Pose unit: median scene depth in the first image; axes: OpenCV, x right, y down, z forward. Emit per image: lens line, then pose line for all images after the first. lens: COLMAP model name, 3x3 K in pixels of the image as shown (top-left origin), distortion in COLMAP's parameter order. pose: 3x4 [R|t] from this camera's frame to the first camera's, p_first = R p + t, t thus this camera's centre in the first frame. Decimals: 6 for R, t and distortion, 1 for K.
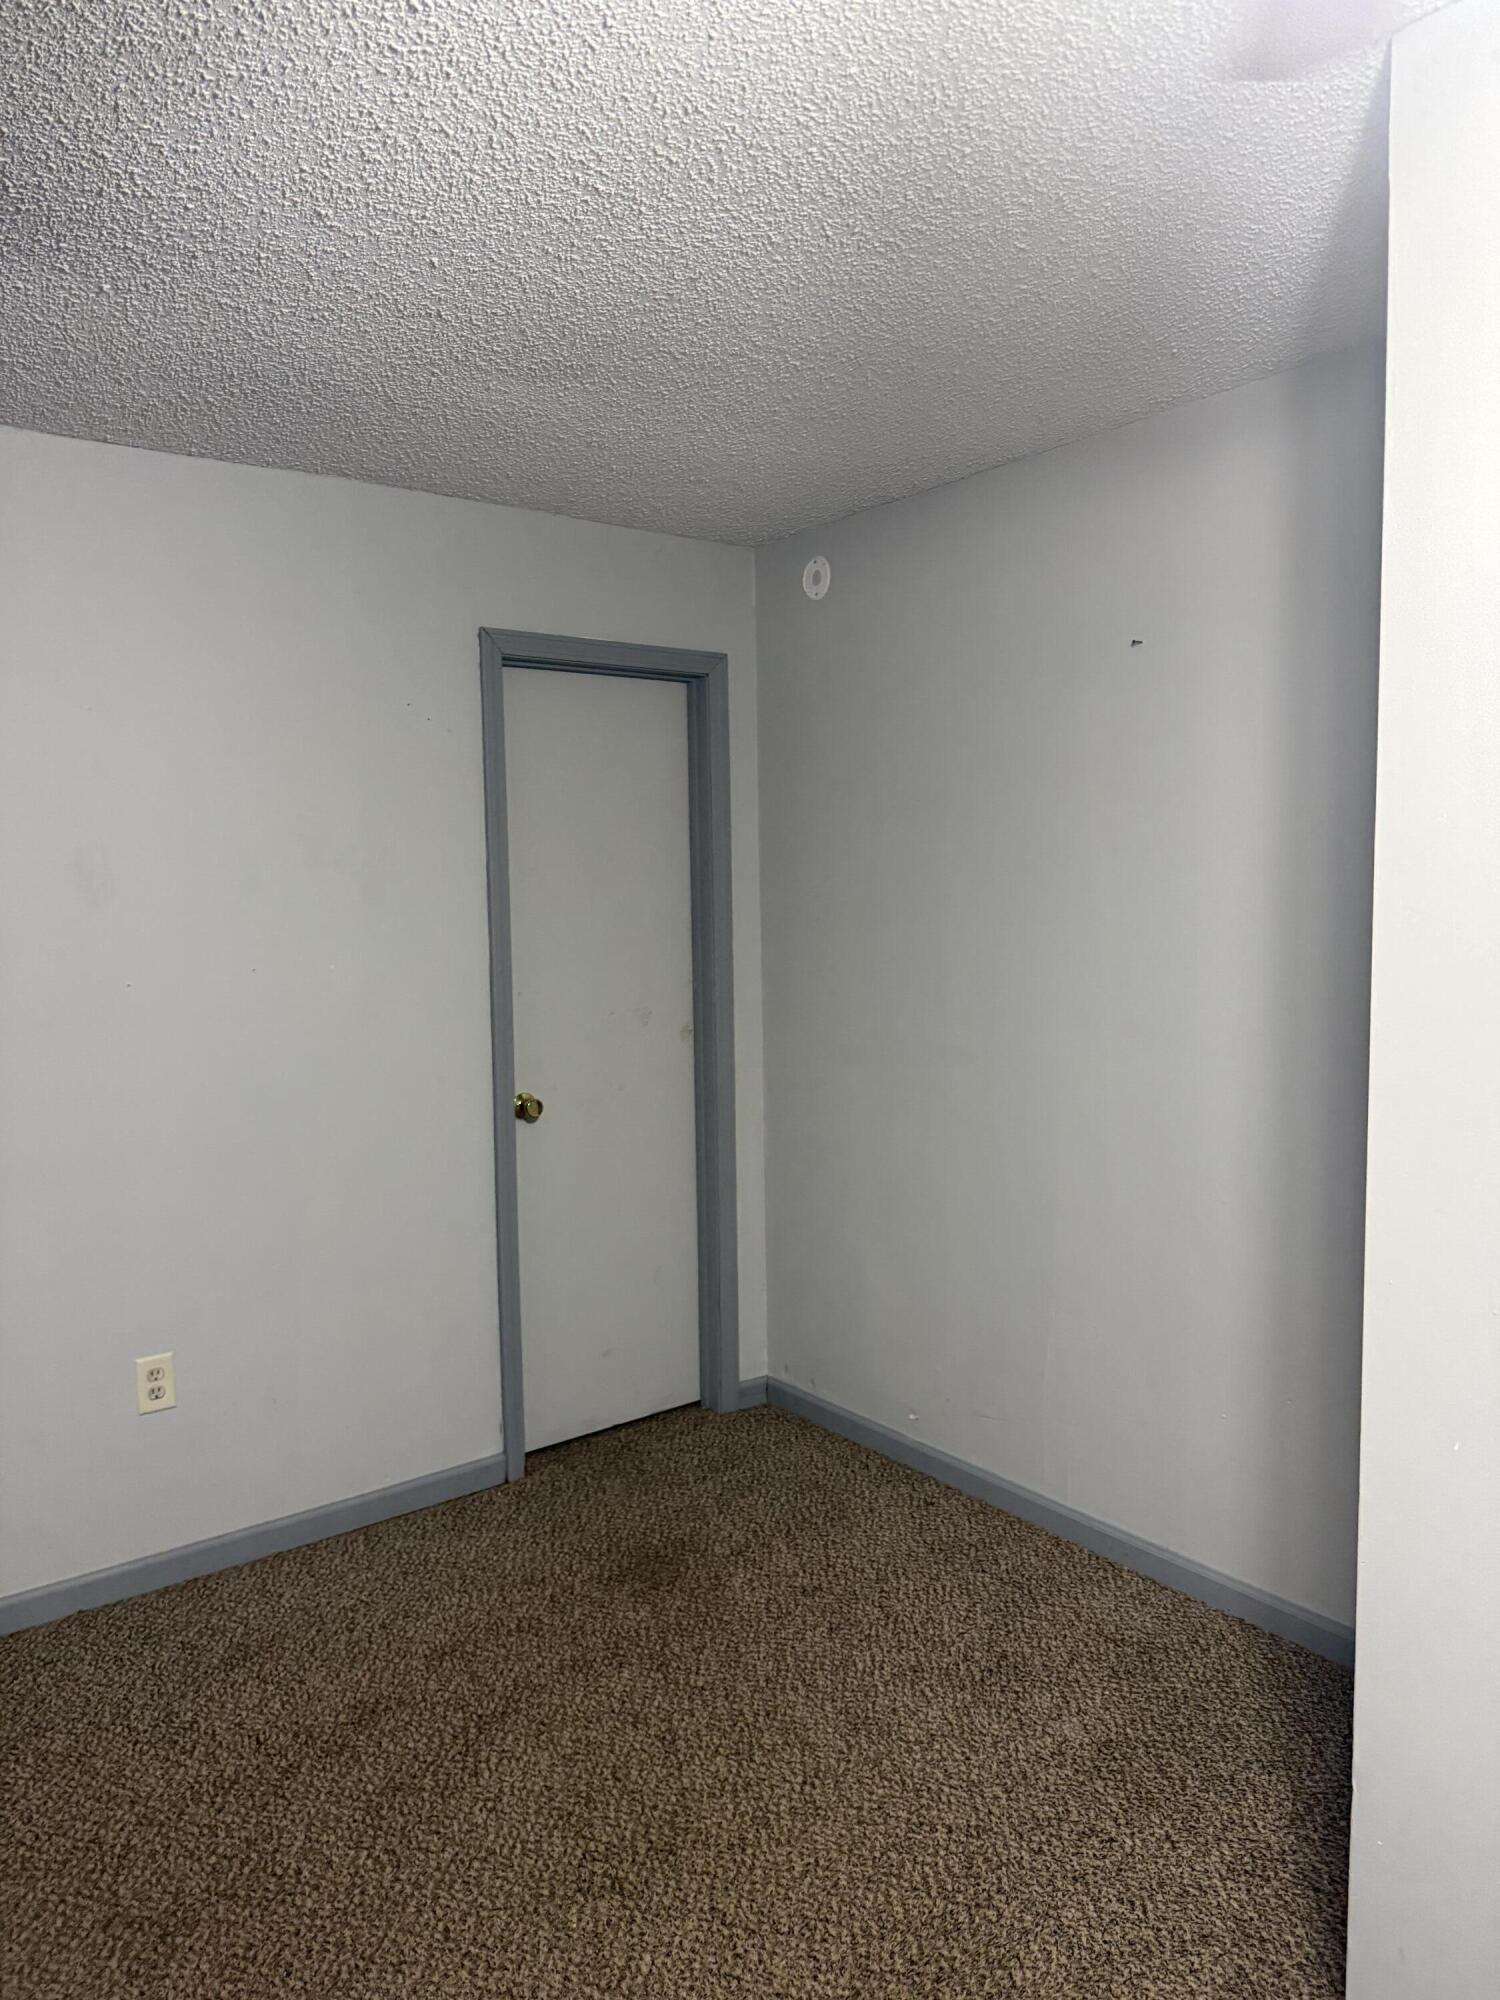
lens RADIAL K [[1410.9, 0, 756.4], [0, 1410.9, 960.9], [0, 0, 1]] dist [-0.002107, -0.001458]
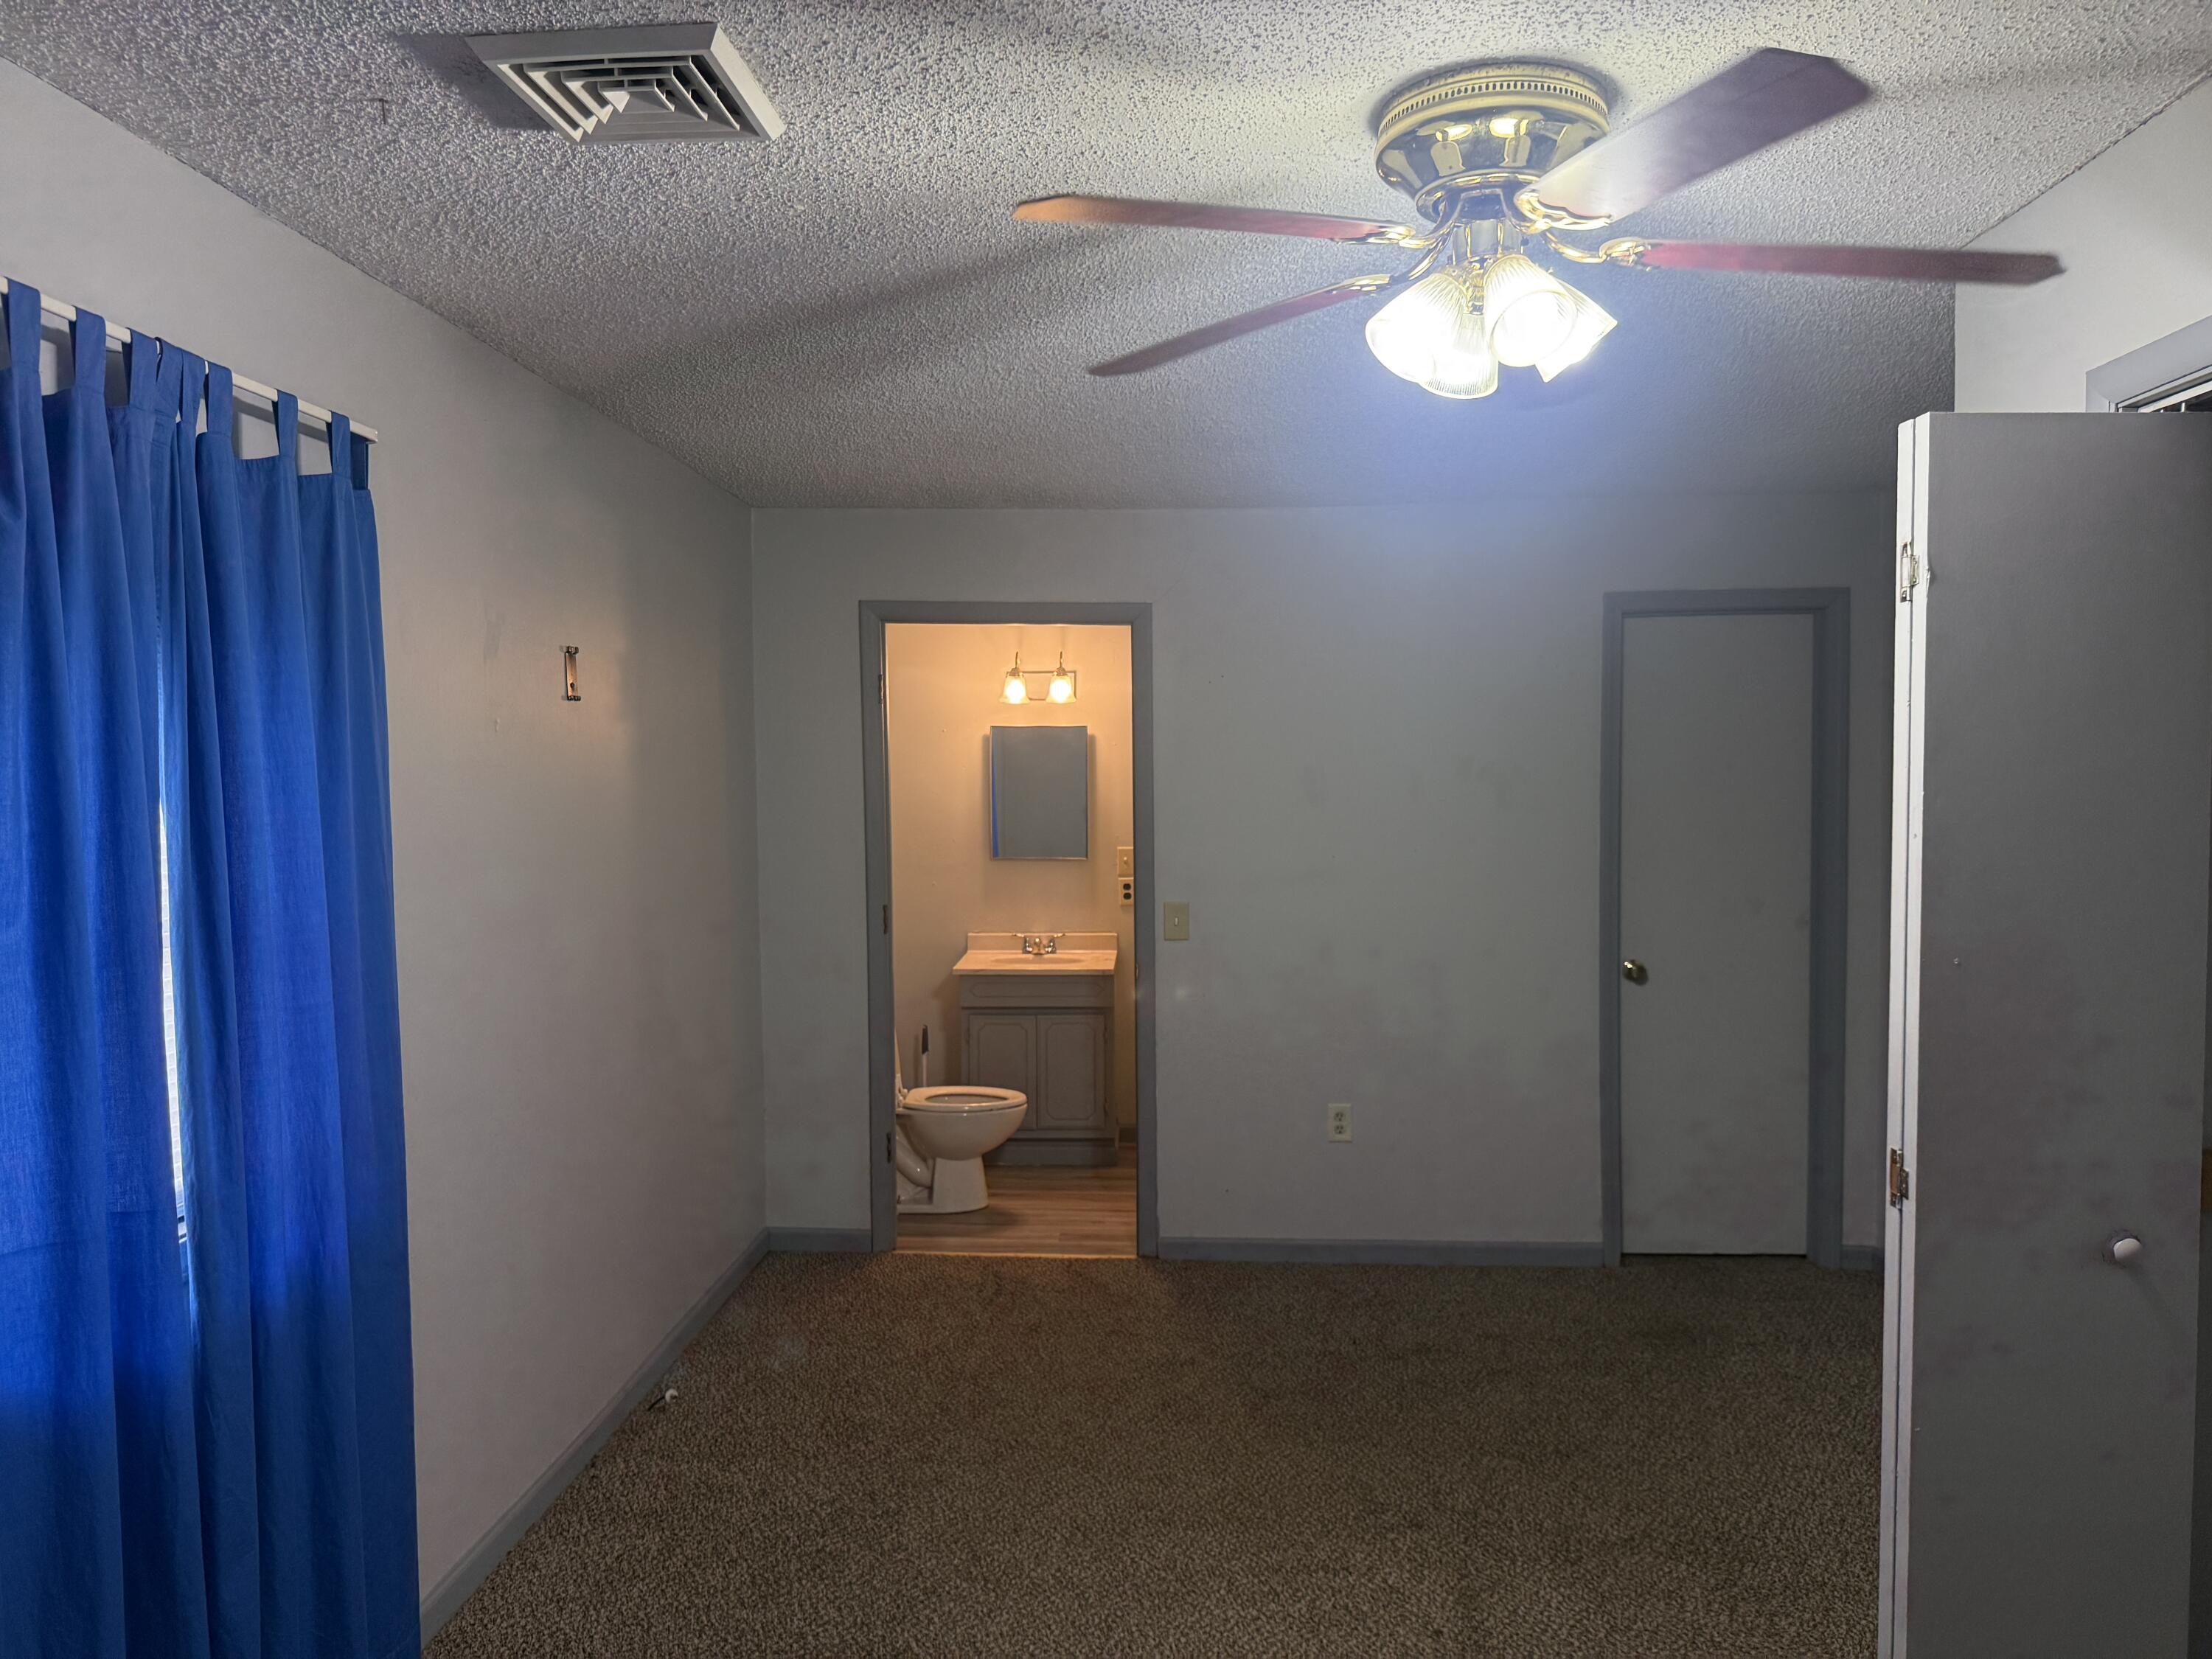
lens RADIAL K [[1560.4, 0, 1106.0], [0, 1560.4, 829.5], [0, 0, 1]] dist [-0.002107, -0.001458]
pose [[0.749141, 0.030213, -0.661722, 0.409510], [-0.049963, 0.998691, -0.010965, 0.019989], [0.660524, 0.041276, 0.749669, -0.354804]]
